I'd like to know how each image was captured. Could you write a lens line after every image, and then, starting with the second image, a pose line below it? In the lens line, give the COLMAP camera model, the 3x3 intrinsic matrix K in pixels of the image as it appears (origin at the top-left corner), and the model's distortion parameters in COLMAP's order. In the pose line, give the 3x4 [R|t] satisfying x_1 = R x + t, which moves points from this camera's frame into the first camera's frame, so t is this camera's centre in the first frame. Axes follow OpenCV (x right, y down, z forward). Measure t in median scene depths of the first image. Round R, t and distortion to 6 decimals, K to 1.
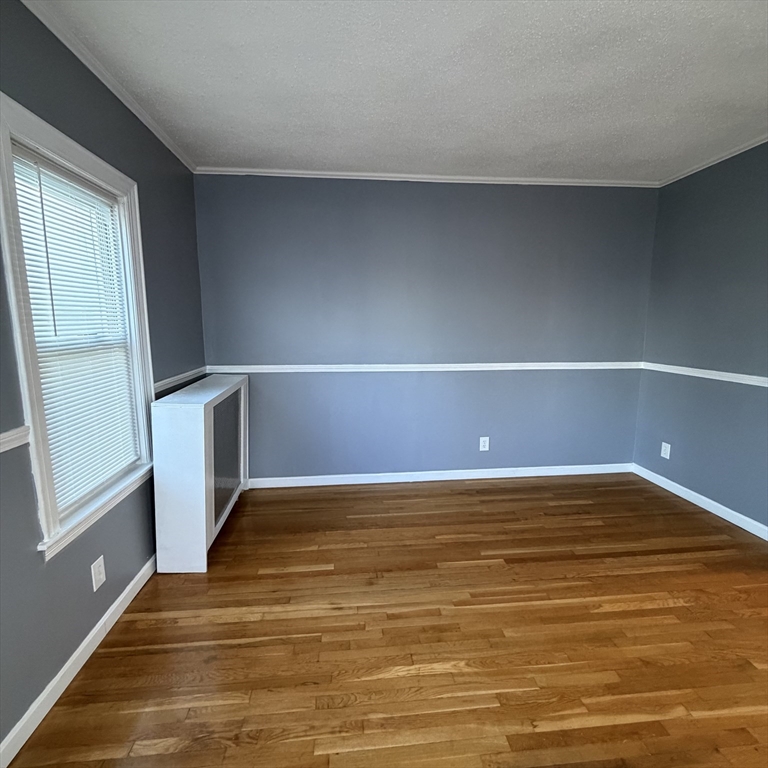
lens RADIAL K [[408.7, 0, 383.3], [0, 408.7, 384.2], [0, 0, 1]] dist [-0.002011, 0.000871]
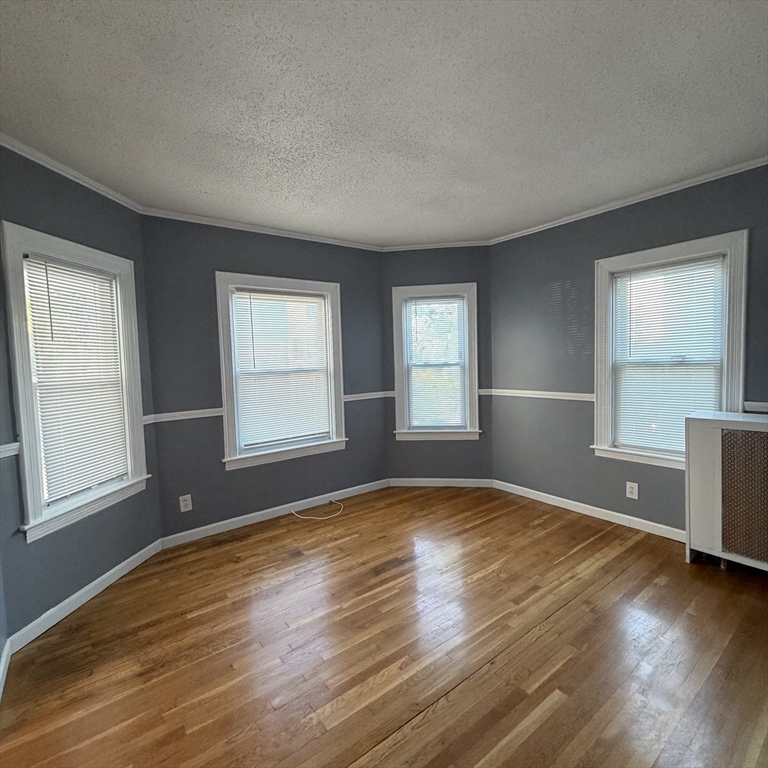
lens RADIAL K [[408.7, 0, 383.7], [0, 408.7, 383.4], [0, 0, 1]] dist [-0.002011, 0.000871]
pose [[-0.846716, 0.067290, -0.527772, 1.034553], [-0.045183, 0.979292, 0.197346, -0.270104], [0.530122, 0.190943, -0.826142, 1.664149]]
